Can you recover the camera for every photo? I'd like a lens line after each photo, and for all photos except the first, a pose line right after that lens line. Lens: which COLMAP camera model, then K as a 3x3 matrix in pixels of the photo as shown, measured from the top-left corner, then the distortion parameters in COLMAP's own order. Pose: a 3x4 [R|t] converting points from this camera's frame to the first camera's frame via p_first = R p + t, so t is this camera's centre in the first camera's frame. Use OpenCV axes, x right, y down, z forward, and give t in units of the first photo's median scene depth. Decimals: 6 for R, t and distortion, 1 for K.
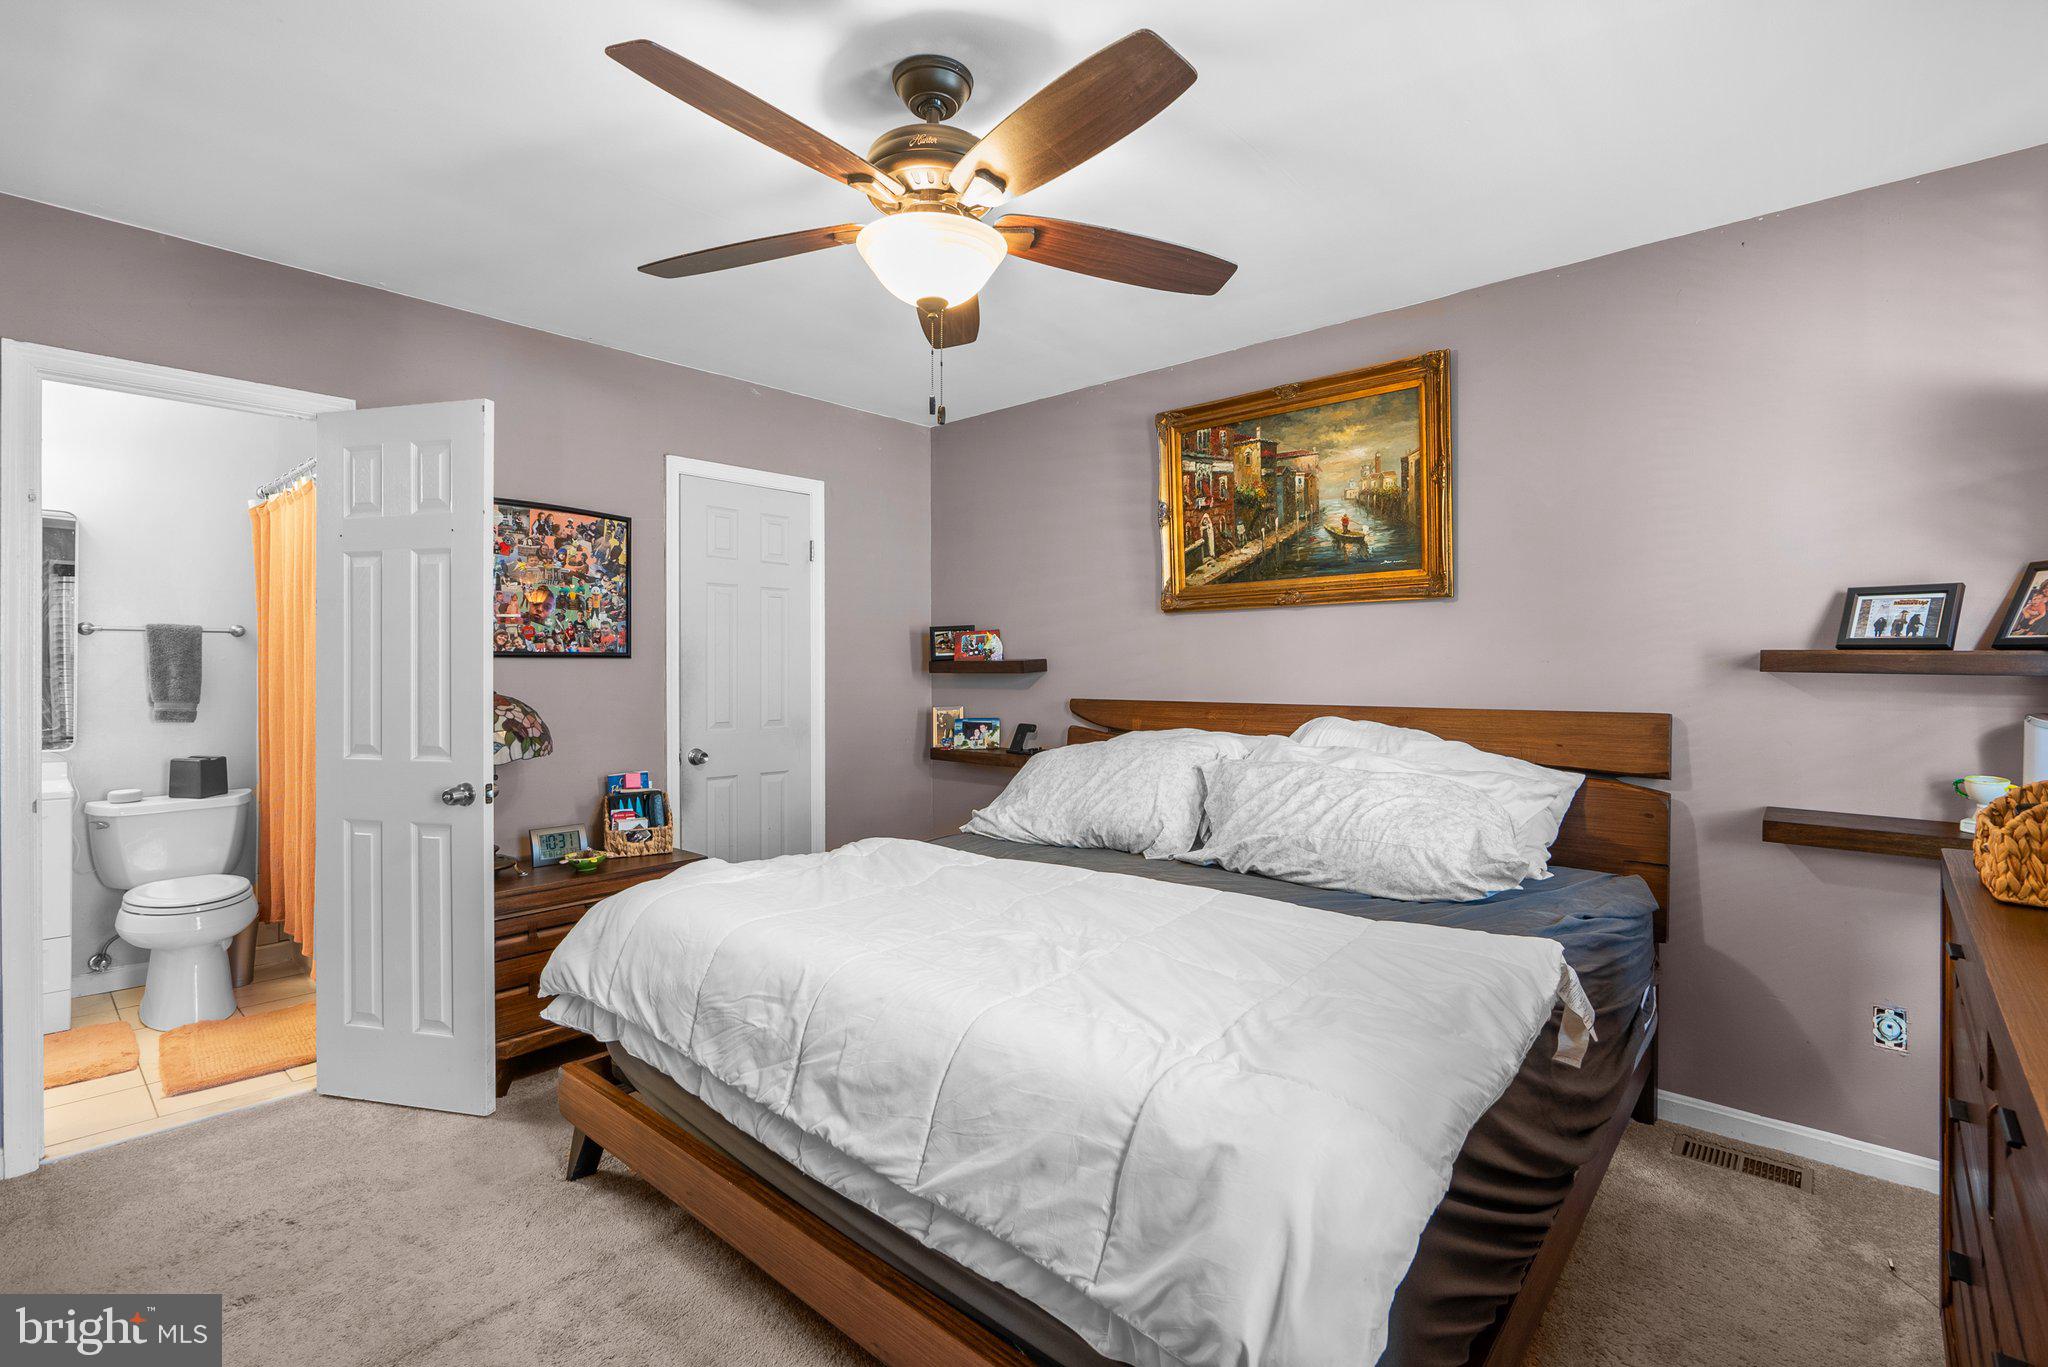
lens RADIAL K [[940.0, 0, 1030.4], [0, 940.0, 672.7], [0, 0, 1]] dist [-0.000924, 0.000805]
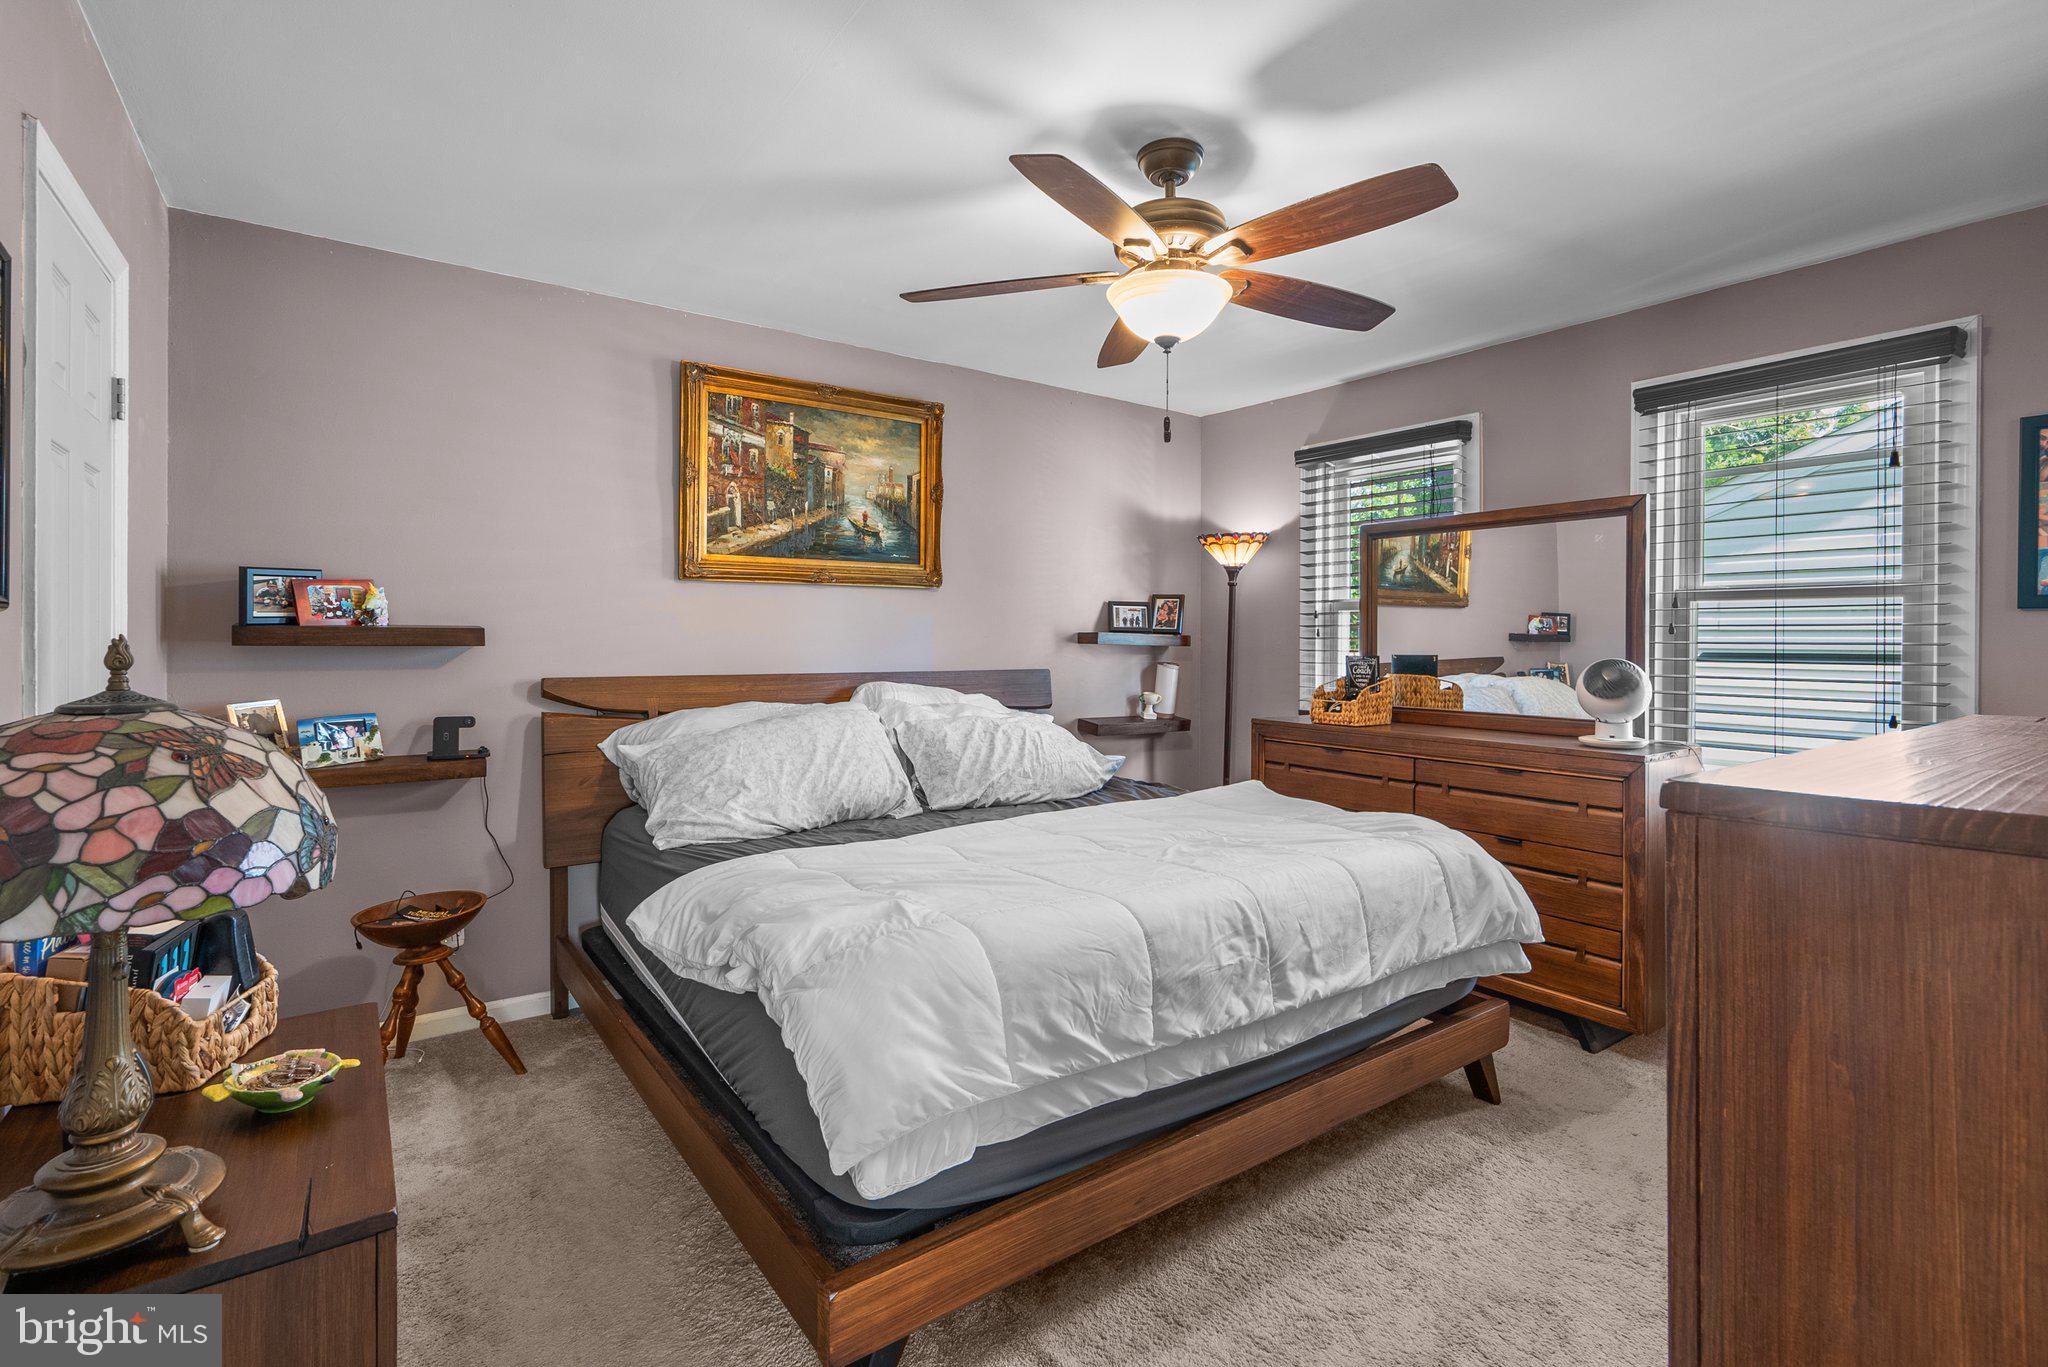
lens RADIAL K [[940.0, 0, 1038.7], [0, 940.0, 641.5], [0, 0, 1]] dist [-0.000924, 0.000805]
pose [[0.215448, -0.000354, 0.976515, -0.751607], [-0.002253, 0.999997, 0.000859, -0.005197], [-0.976513, -0.002386, 0.215446, 0.514180]]
